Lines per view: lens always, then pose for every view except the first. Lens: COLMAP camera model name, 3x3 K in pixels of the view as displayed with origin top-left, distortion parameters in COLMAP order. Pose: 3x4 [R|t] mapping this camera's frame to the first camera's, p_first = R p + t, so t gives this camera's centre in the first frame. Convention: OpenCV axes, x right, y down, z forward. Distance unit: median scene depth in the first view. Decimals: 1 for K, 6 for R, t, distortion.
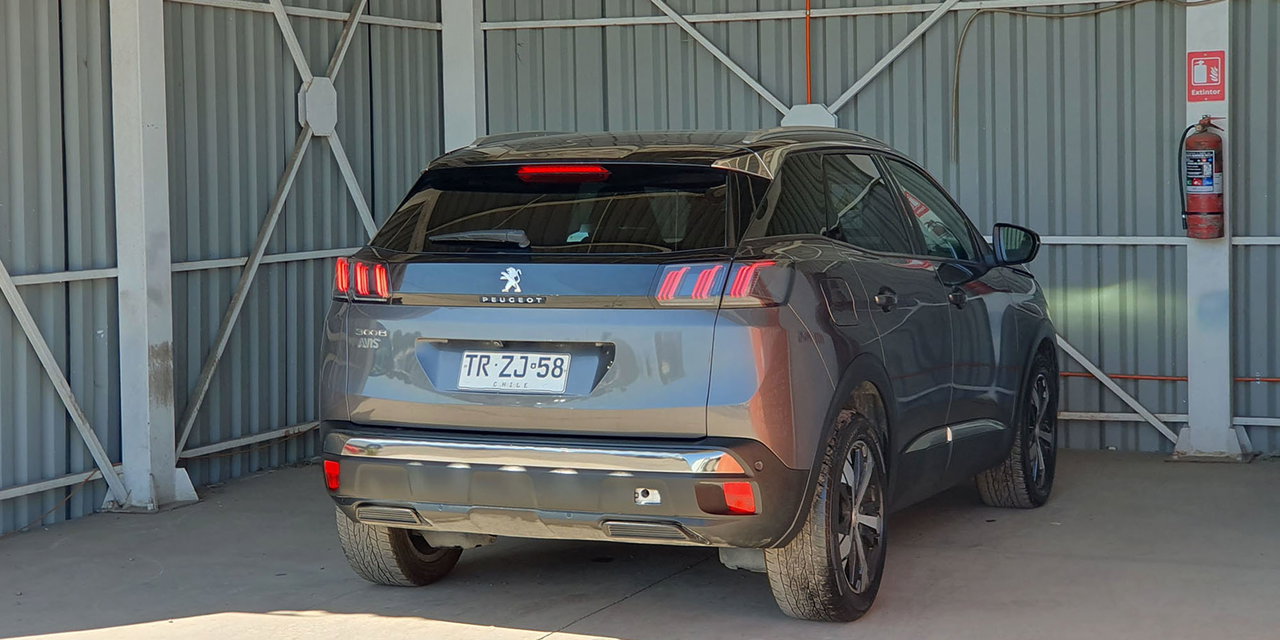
lens RADIAL K [[2448.1, 0, 501.8], [0, 2448.1, 302.7], [0, 0, 1]] dist [0.178685, 0.000000]
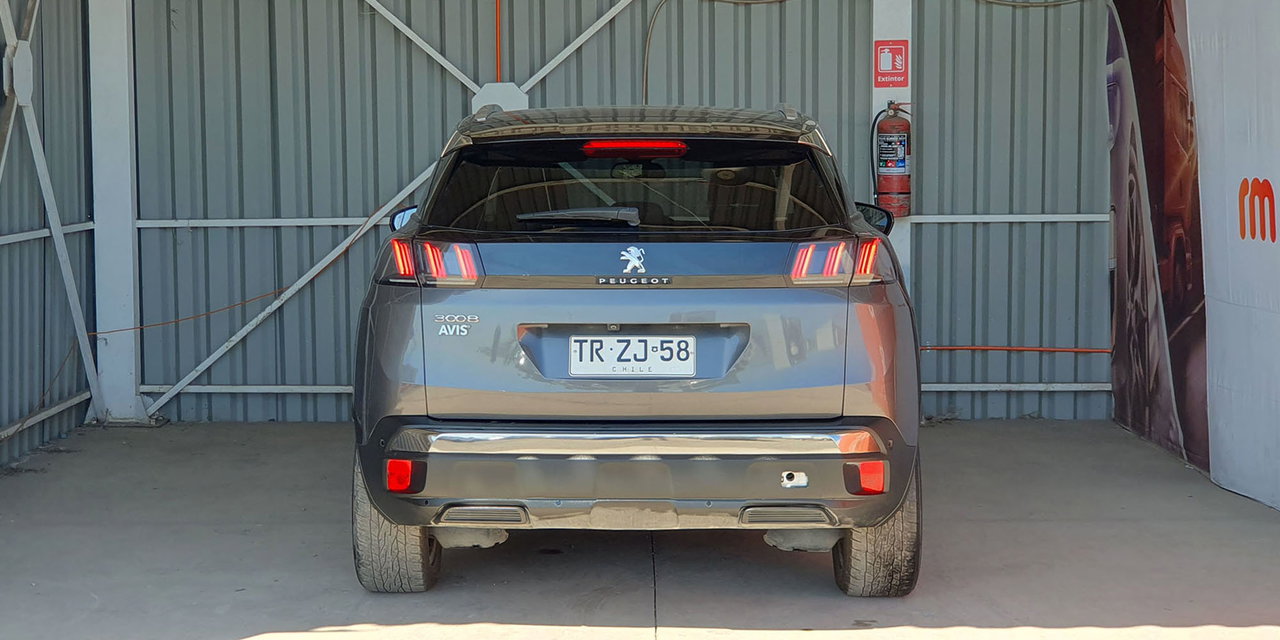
lens RADIAL K [[2448.1, 0, 548.9], [0, 2448.1, 320.7], [0, 0, 1]] dist [0.178685, 0.000000]
pose [[0.914645, -0.021395, 0.403693, -0.278697], [0.016052, 0.999733, 0.016615, -0.001350], [-0.403940, -0.008717, 0.914744, 0.097706]]
